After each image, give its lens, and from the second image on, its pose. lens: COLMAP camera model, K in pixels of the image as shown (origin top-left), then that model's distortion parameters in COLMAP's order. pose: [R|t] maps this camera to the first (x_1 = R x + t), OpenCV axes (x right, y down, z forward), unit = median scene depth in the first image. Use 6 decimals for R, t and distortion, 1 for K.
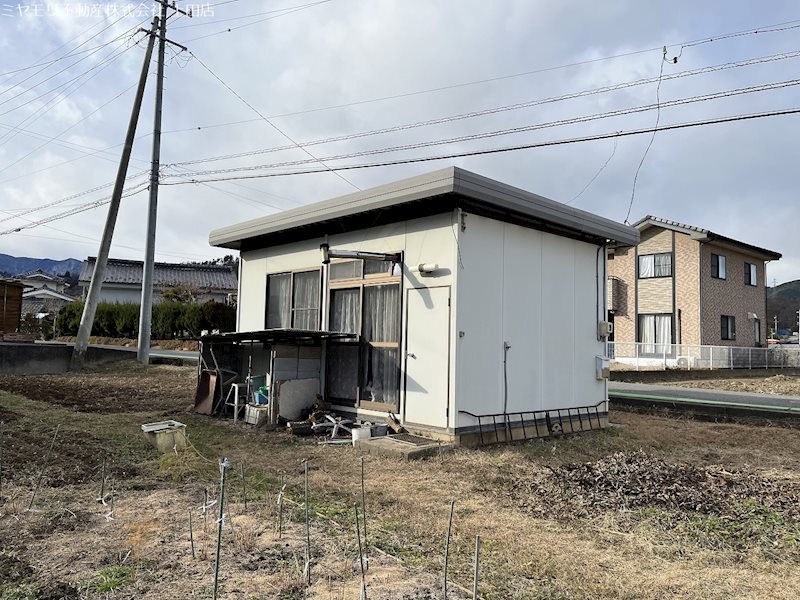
lens RADIAL K [[599.3, 0, 403.2], [0, 599.3, 299.7], [0, 0, 1]] dist [0.067867, -0.083102]
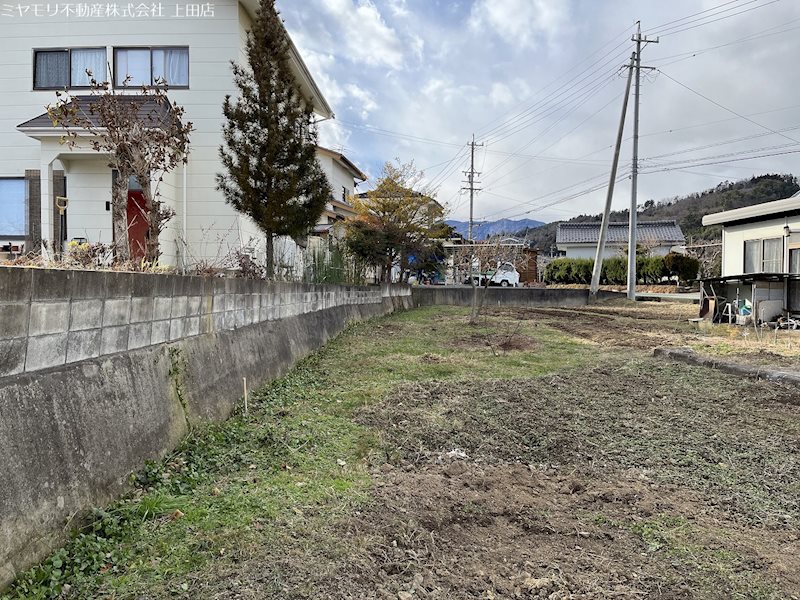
lens RADIAL K [[599.3, 0, 405.6], [0, 599.3, 301.9], [0, 0, 1]] dist [0.067867, -0.083102]
pose [[0.787256, -0.004050, -0.616614, 0.074632], [0.058637, 0.995939, 0.068323, -0.043182], [0.613833, -0.089944, 0.784296, -0.915390]]
